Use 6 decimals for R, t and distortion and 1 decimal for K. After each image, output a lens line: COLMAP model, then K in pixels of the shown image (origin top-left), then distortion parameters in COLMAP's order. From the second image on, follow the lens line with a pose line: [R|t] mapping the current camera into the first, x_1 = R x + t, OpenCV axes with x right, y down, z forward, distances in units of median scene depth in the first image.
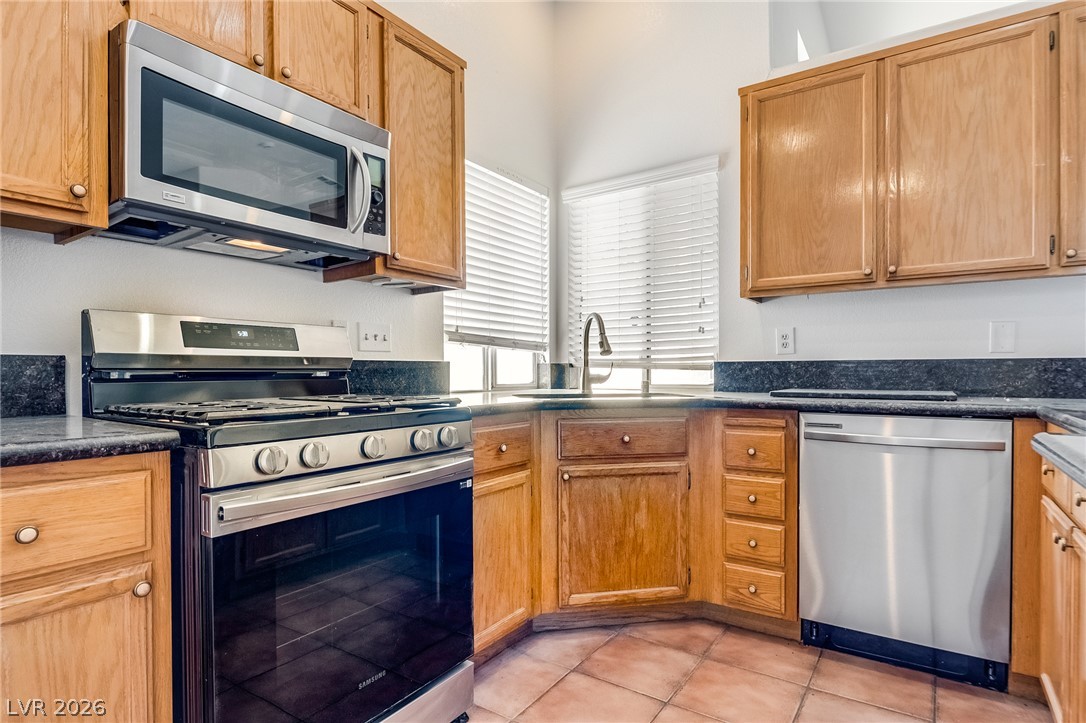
lens RADIAL K [[571.3, 0, 536.9], [0, 571.3, 376.9], [0, 0, 1]] dist [0.005097, -0.011148]
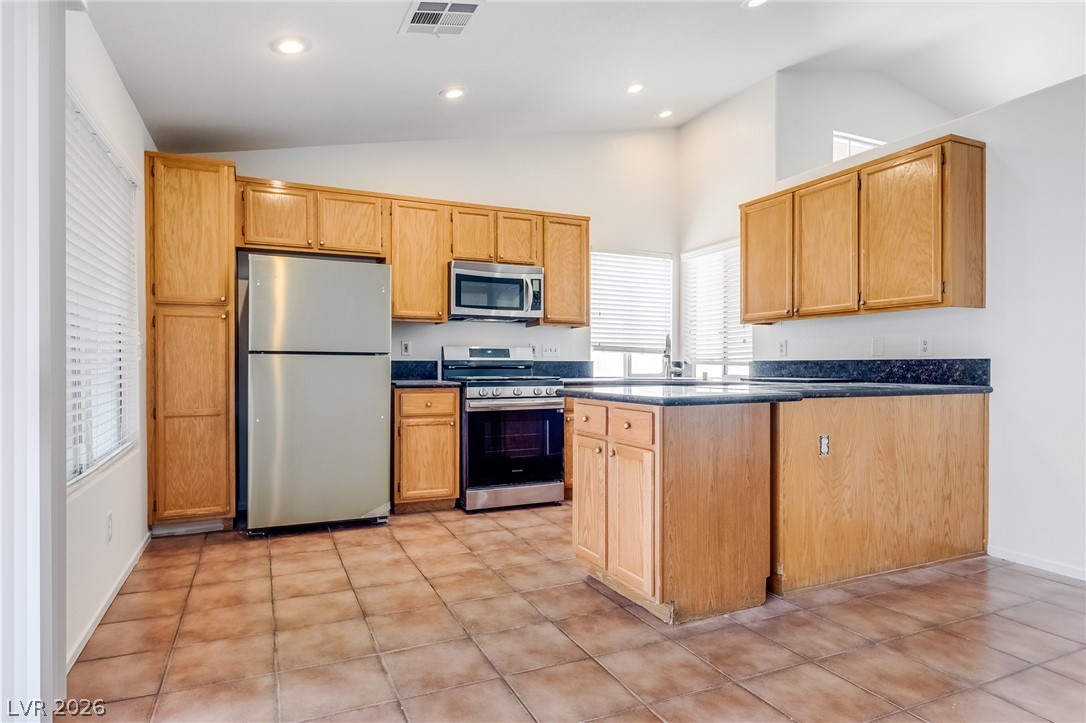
lens RADIAL K [[611.3, 0, 536.6], [0, 611.3, 372.6], [0, 0, 1]] dist [0.006487, 0.002759]
pose [[0.858069, 0.008371, -0.513466, 0.907447], [-0.008114, 0.999963, 0.002744, 0.009092], [0.513471, 0.001812, 0.858105, -1.064486]]
